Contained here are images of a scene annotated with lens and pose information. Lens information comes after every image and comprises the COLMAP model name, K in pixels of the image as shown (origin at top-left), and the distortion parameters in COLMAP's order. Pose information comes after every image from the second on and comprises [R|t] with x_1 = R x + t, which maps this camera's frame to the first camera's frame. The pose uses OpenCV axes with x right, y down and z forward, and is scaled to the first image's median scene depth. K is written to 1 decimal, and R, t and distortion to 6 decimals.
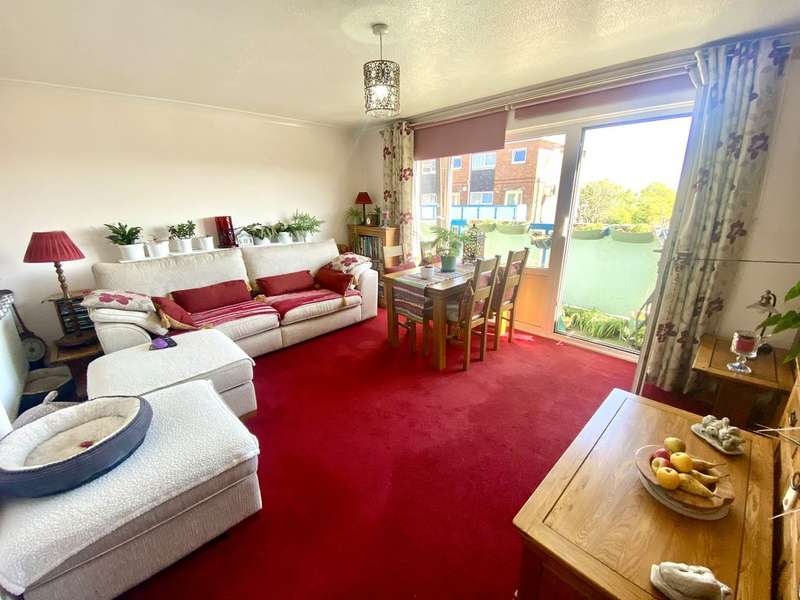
lens RADIAL K [[330.2, 0, 400.3], [0, 330.2, 290.2], [0, 0, 1]] dist [0.001459, 0.000014]
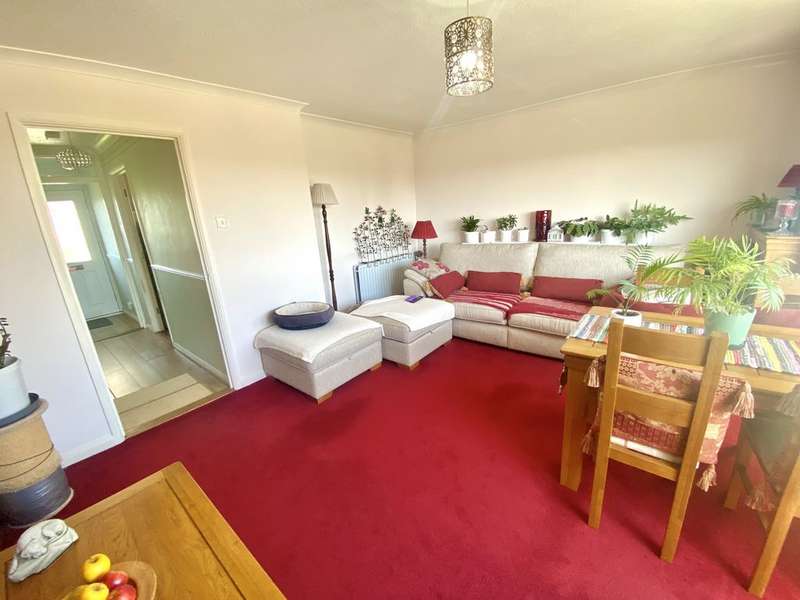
lens RADIAL K [[326.0, 0, 400.0], [0, 326.0, 300.0], [0, 0, 1]] dist [0.028762, -0.022684]
pose [[0.118177, 0.270390, -0.955470, 0.497141], [-0.201682, 0.948693, 0.243527, -0.132573], [0.972295, 0.163922, 0.166646, 0.501799]]
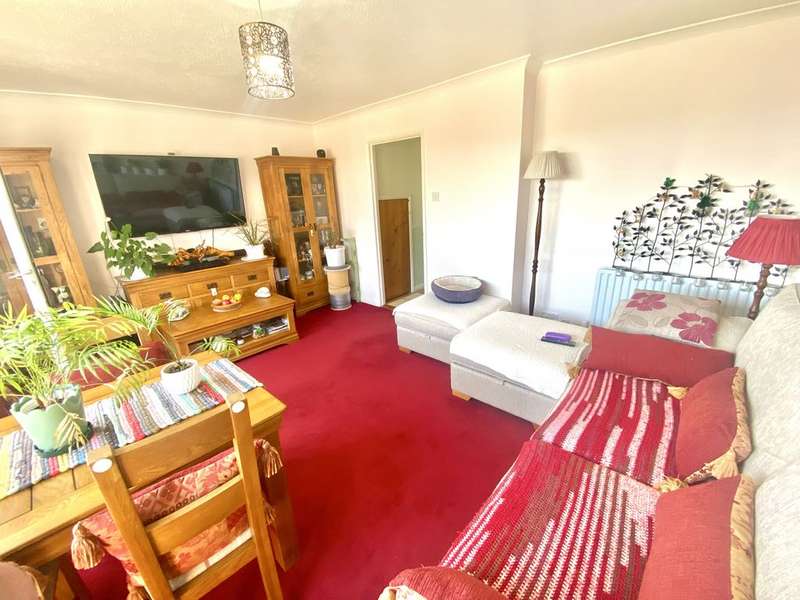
lens RADIAL K [[324.7, 0, 400.0], [0, 324.7, 300.0], [0, 0, 1]] dist [0.000038, -0.016518]
pose [[-0.995667, 0.082260, -0.043366, -0.173299], [0.044765, 0.832745, 0.551844, -0.326214], [0.081508, 0.547512, -0.832819, 1.199920]]
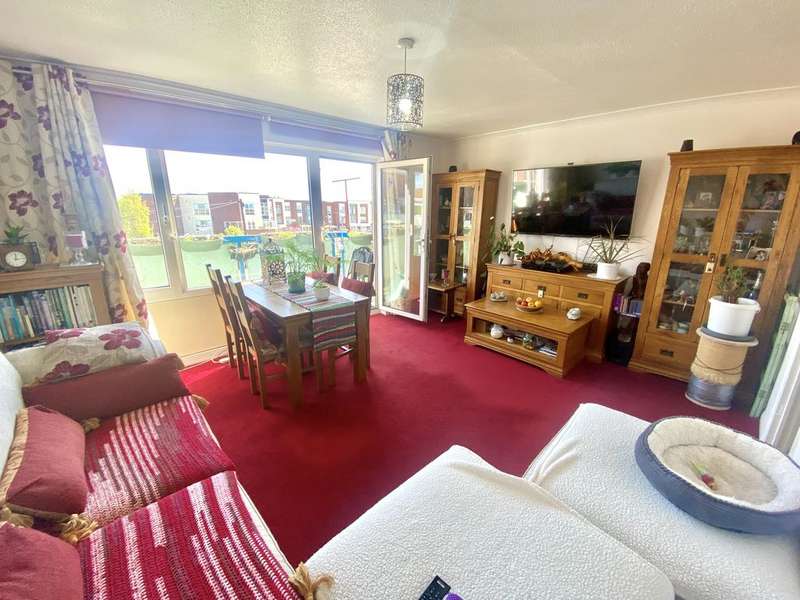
lens RADIAL K [[321.6, 0, 390.8], [0, 321.6, 291.0], [0, 0, 1]] dist [0.016829, -0.021806]
pose [[0.023924, -0.227799, 0.973414, -0.686023], [0.260510, 0.941474, 0.213921, -0.177862], [-0.965175, 0.248466, 0.081868, 0.679297]]
